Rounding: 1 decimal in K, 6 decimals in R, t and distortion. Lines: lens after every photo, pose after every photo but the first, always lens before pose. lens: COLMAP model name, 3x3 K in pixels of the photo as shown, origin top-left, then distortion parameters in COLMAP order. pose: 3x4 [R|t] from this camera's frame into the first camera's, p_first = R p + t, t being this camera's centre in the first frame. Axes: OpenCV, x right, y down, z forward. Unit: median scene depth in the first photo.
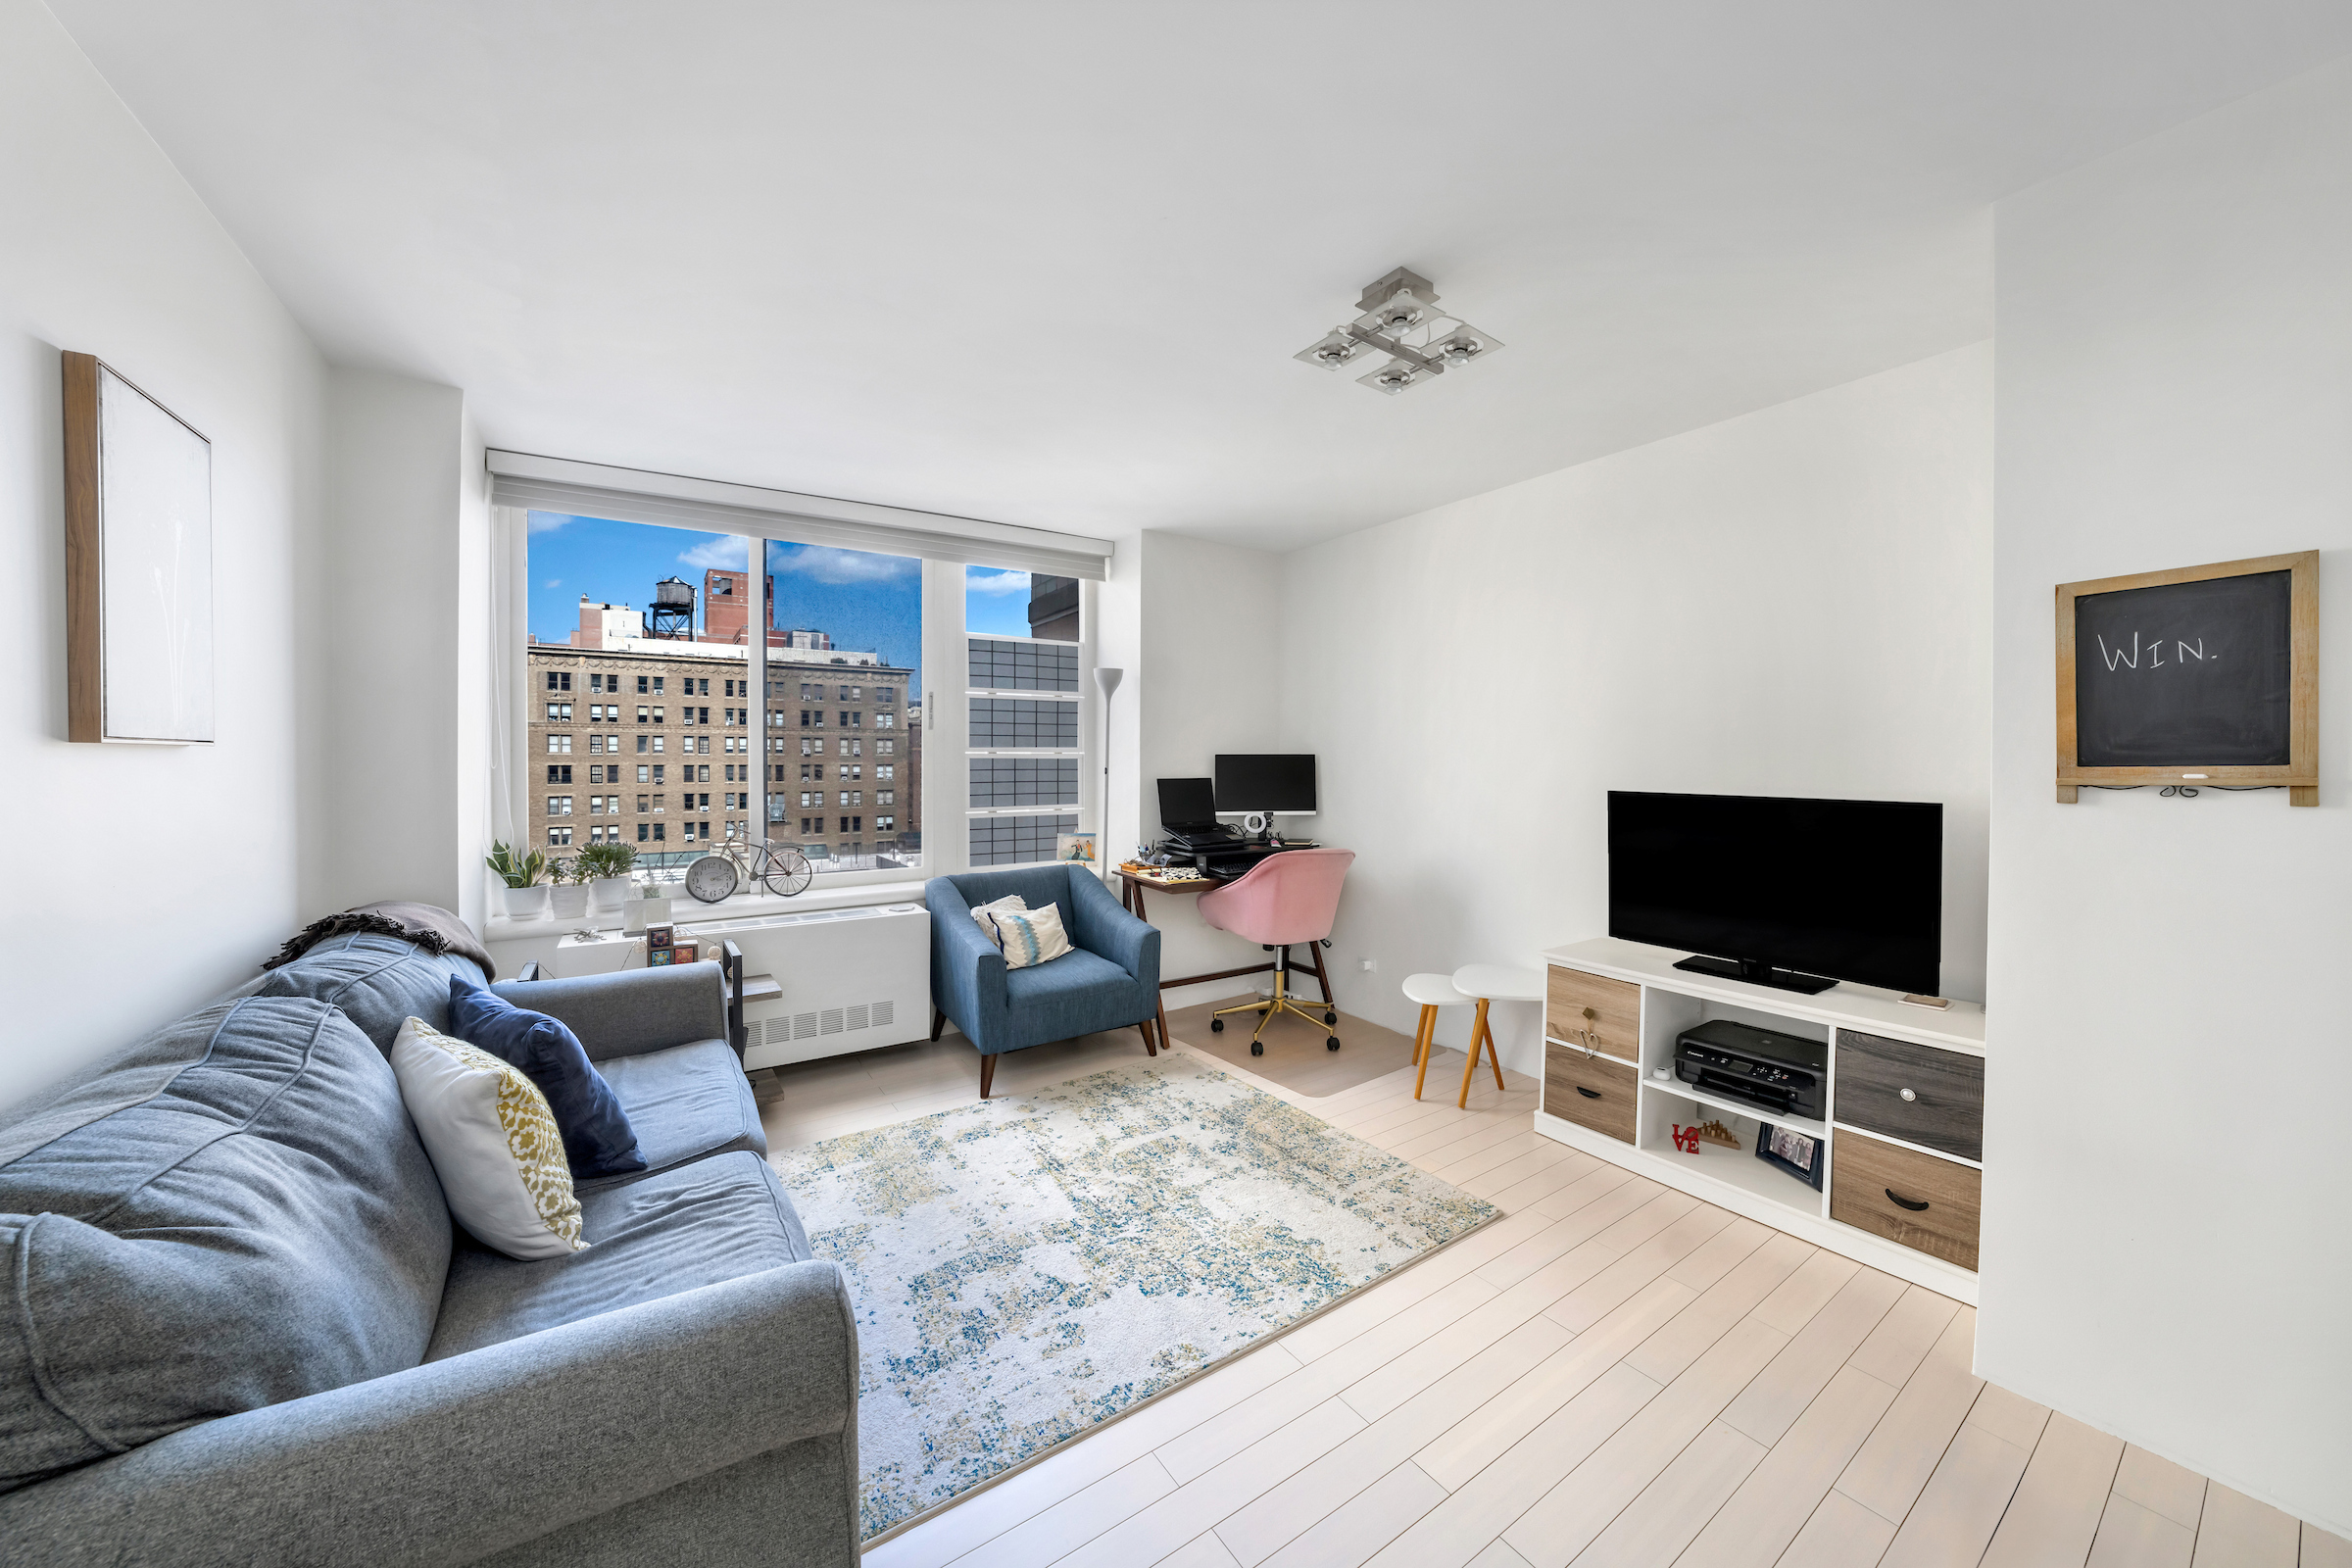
lens RADIAL K [[822.8, 0, 1186.3], [0, 822.8, 767.4], [0, 0, 1]] dist [0.000065, -0.000001]
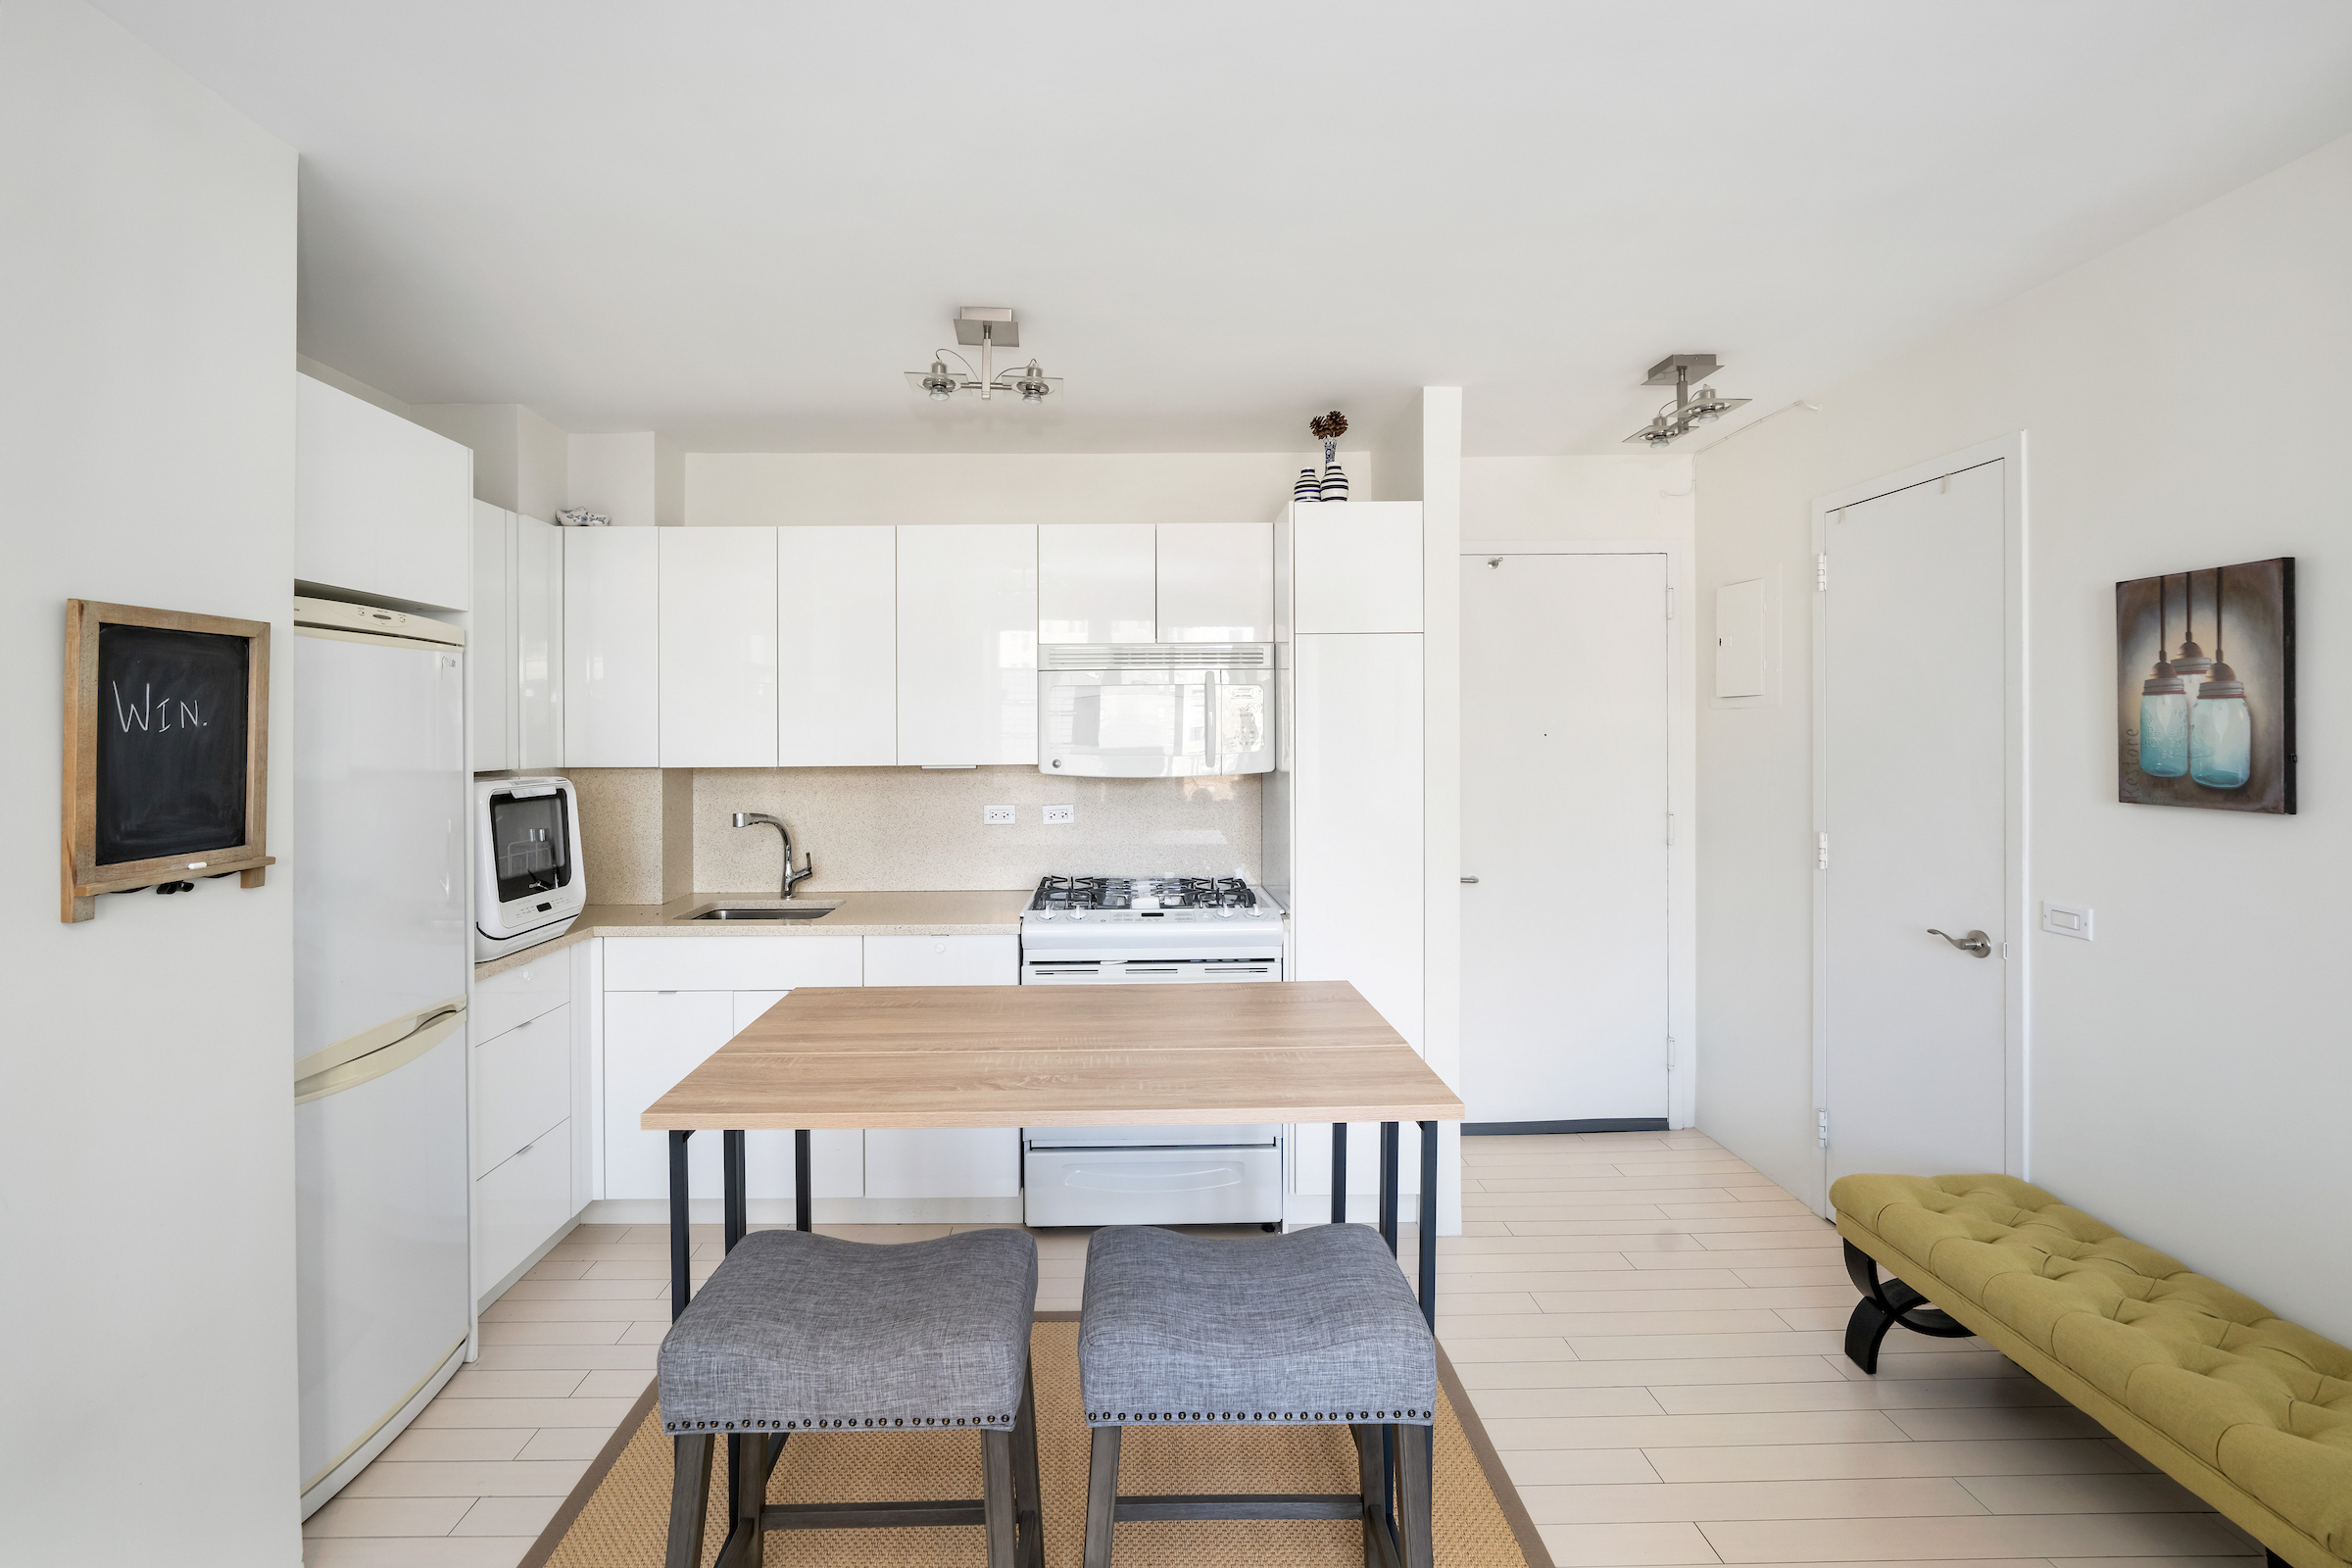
lens RADIAL K [[999.6, 0, 1171.5], [0, 999.6, 787.6], [0, 0, 1]] dist [-0.001258, 0.000154]
pose [[-0.847184, -0.017282, 0.531019, -0.116566], [0.008470, 0.998904, 0.046024, -0.089229], [-0.531232, 0.043488, -0.846109, 1.110173]]
